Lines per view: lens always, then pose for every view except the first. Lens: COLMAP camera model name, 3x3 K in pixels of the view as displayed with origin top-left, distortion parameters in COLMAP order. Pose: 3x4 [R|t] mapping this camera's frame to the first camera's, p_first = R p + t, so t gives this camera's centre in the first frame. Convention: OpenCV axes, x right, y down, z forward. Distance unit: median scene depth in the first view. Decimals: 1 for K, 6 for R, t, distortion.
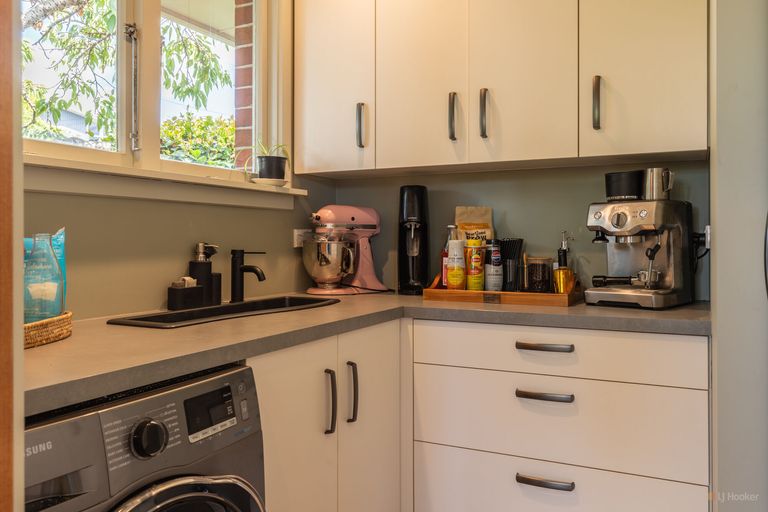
lens RADIAL K [[620.9, 0, 384.0], [0, 620.9, 256.0], [0, 0, 1]] dist [0.003594, -0.000425]
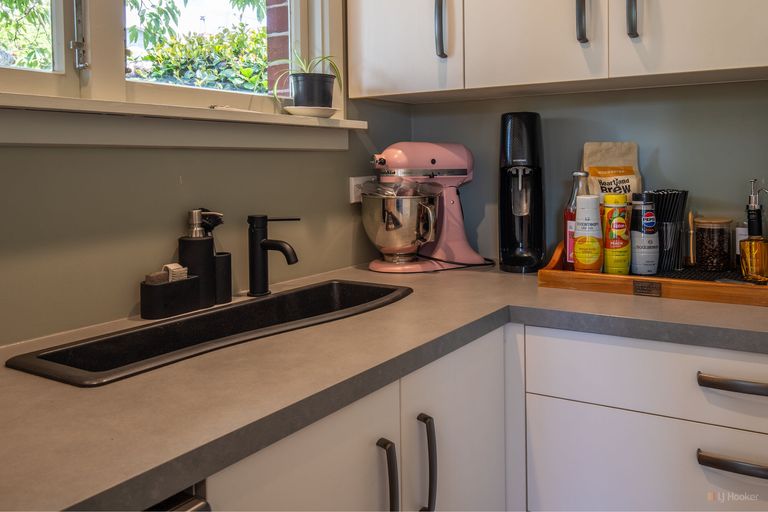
lens RADIAL K [[653.0, 0, 442.0], [0, 653.0, 197.1], [0, 0, 1]] dist [-0.008298, -0.000587]
pose [[0.998237, -0.009168, -0.058647, 0.002115], [0.010900, 0.999512, 0.029287, -0.043593], [0.058350, -0.029874, 0.997849, 0.283987]]
